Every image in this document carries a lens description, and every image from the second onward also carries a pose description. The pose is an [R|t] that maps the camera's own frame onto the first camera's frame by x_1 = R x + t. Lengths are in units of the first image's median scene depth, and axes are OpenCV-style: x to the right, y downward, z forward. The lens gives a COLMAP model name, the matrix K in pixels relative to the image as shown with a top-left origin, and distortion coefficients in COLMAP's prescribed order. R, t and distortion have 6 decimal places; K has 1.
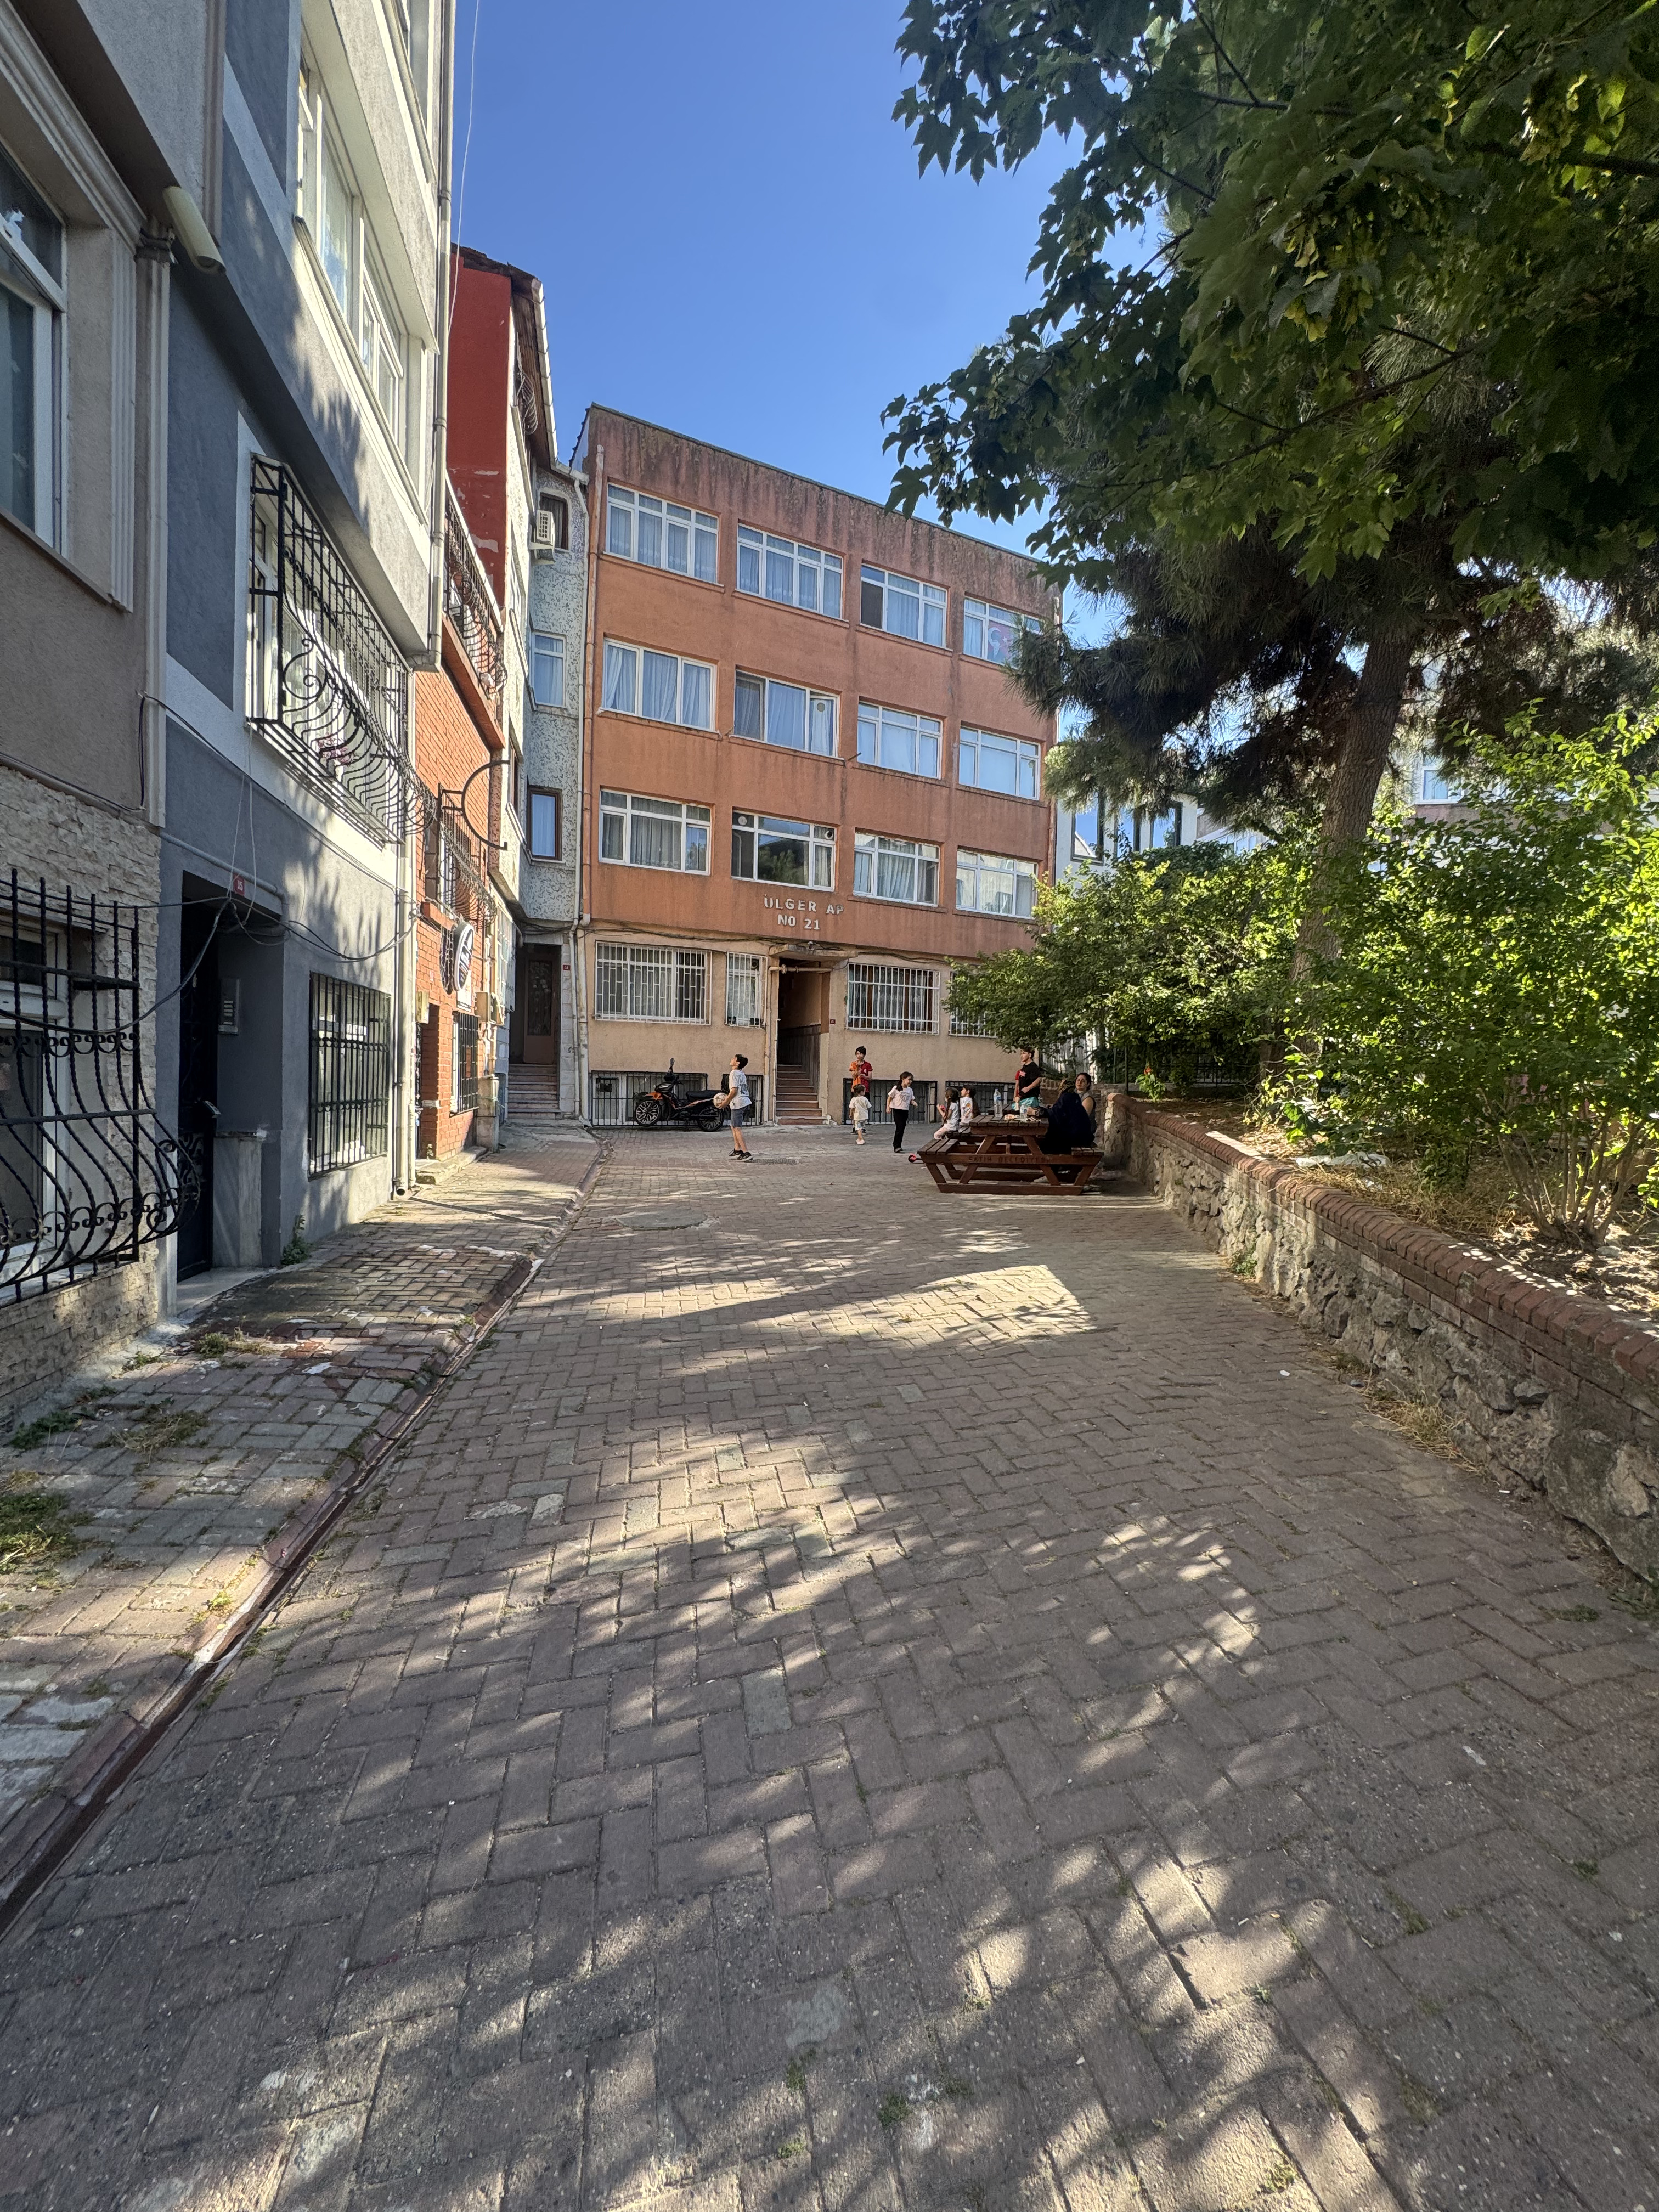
lens RADIAL K [[899.7, 0, 821.1], [0, 899.7, 1099.9], [0, 0, 1]] dist [-0.000813, 0.000076]
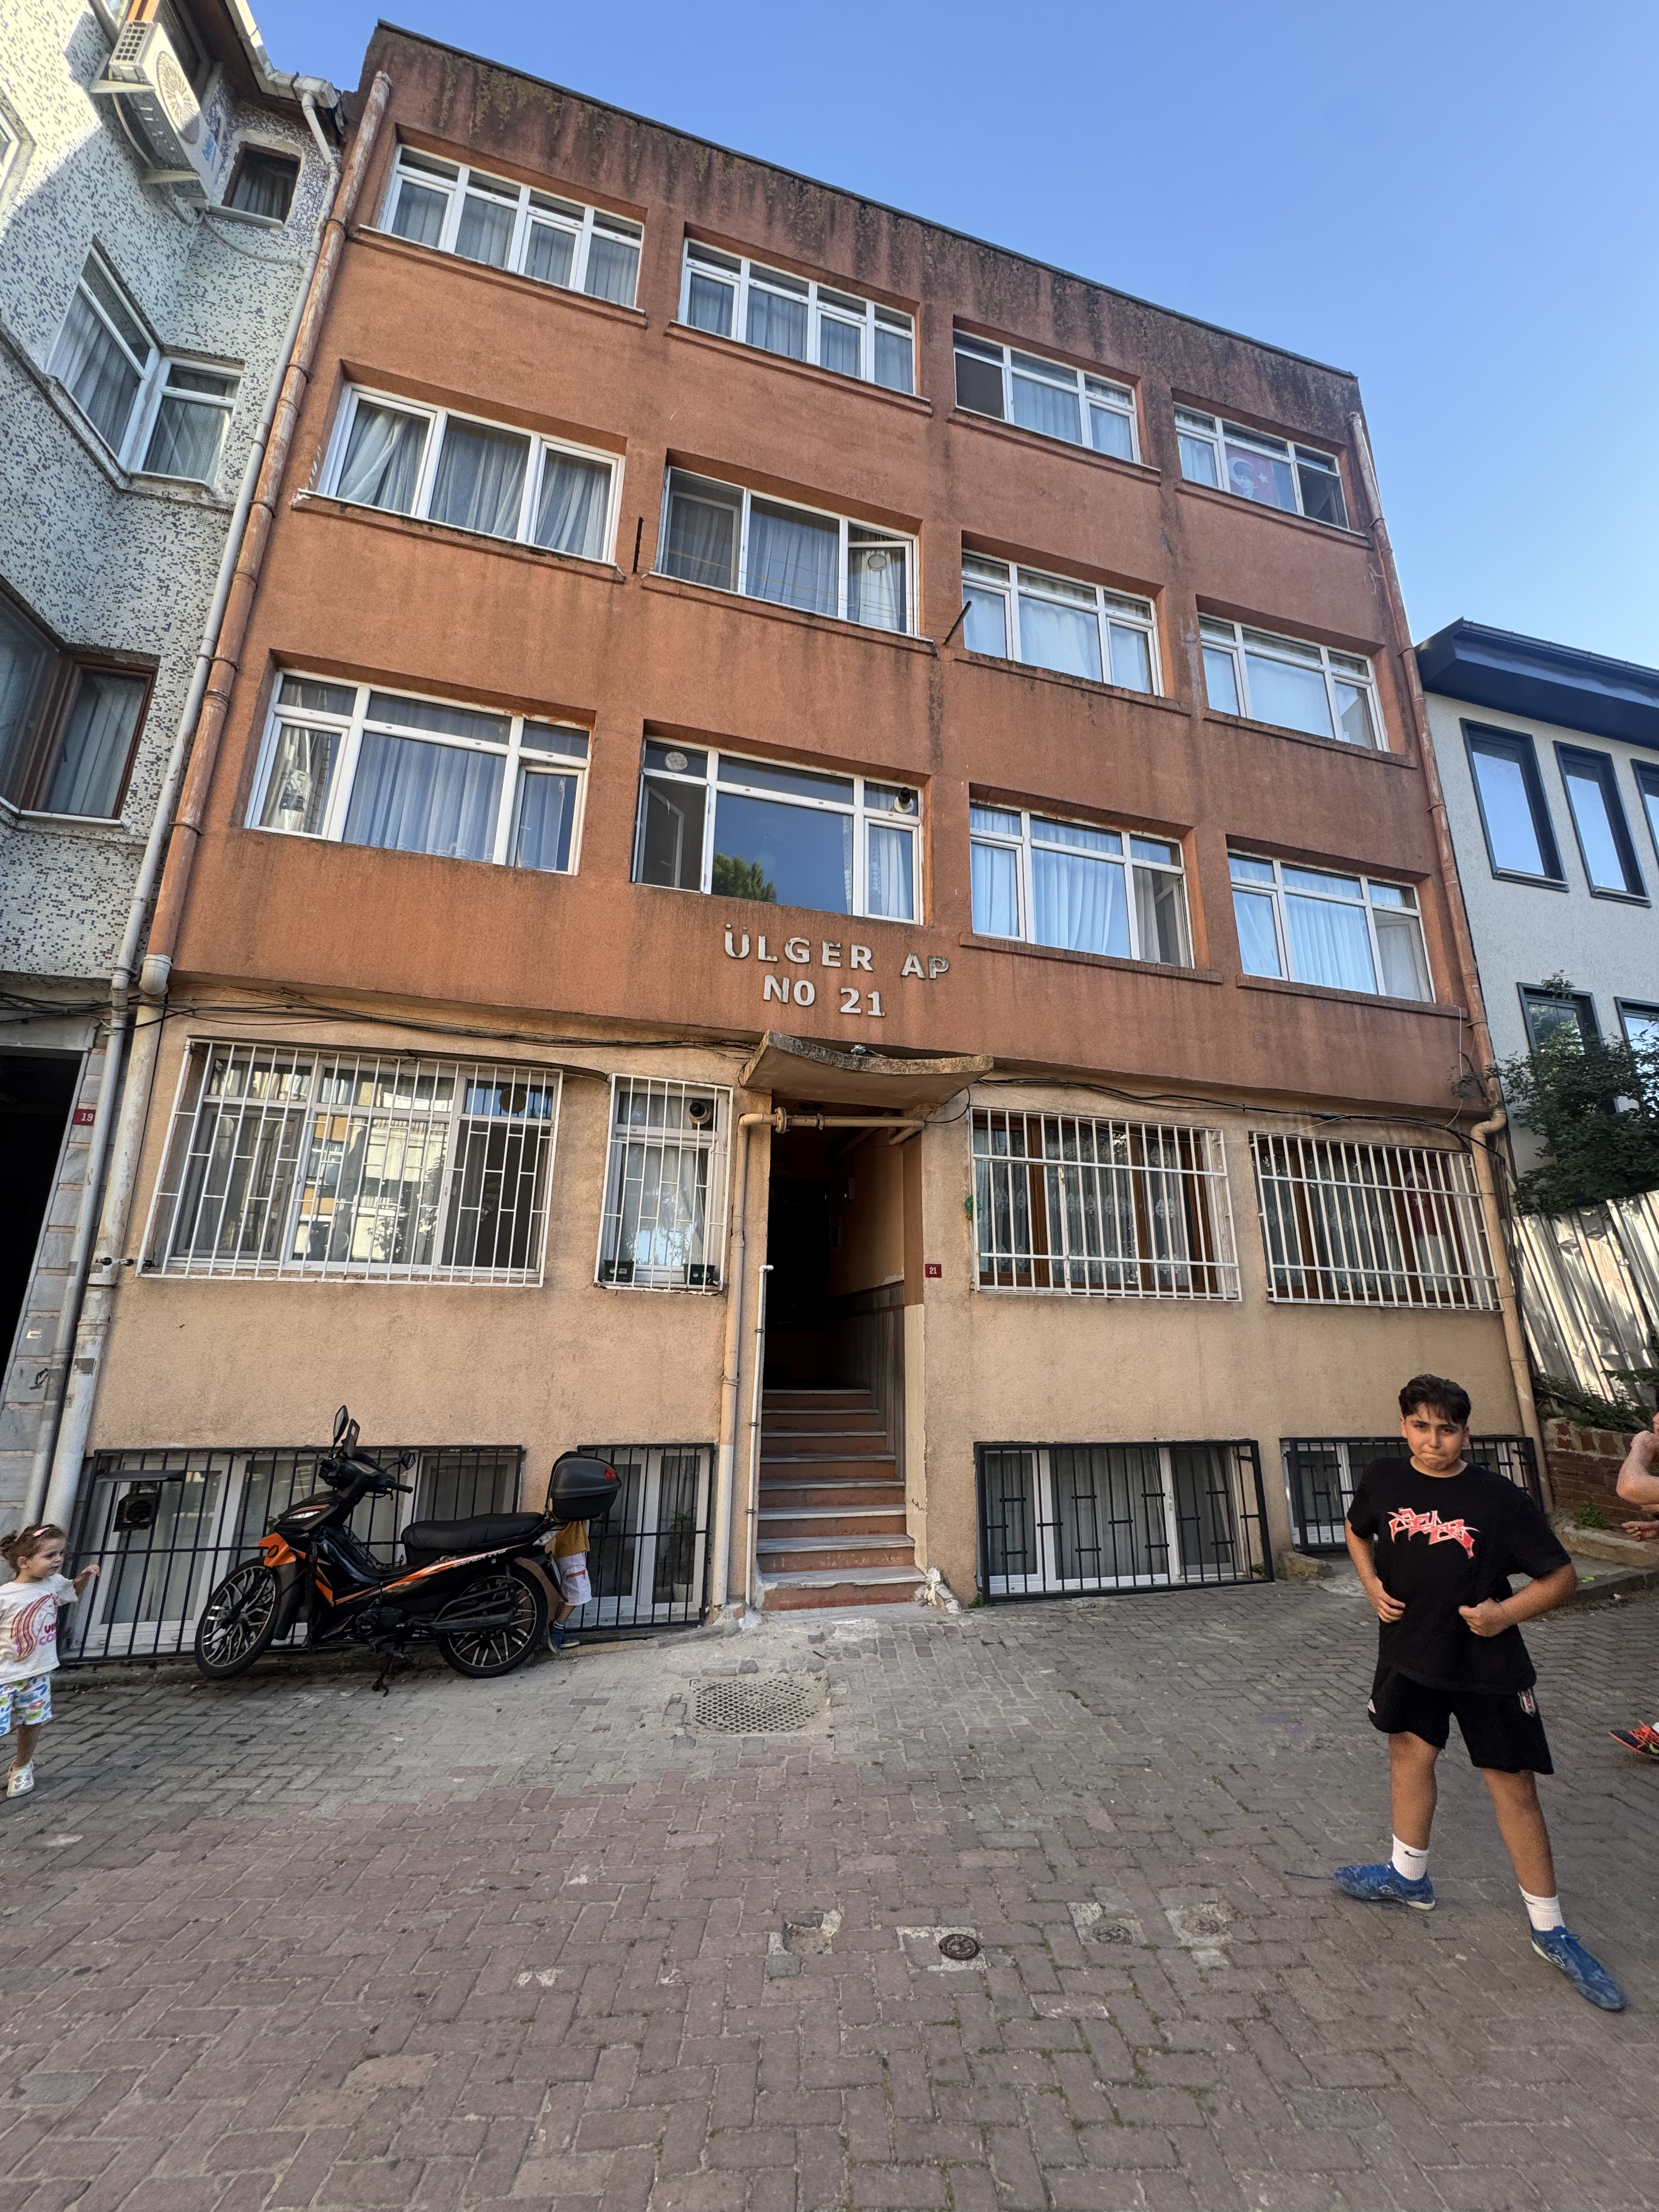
lens RADIAL K [[899.7, 0, 821.1], [0, 899.7, 1099.9], [0, 0, 1]] dist [-0.000813, 0.000076]
pose [[0.985004, -0.056378, -0.163061, 0.031451], [0.006627, 0.956769, -0.290773, -0.051134], [0.172405, 0.285332, 0.942795, 0.670461]]
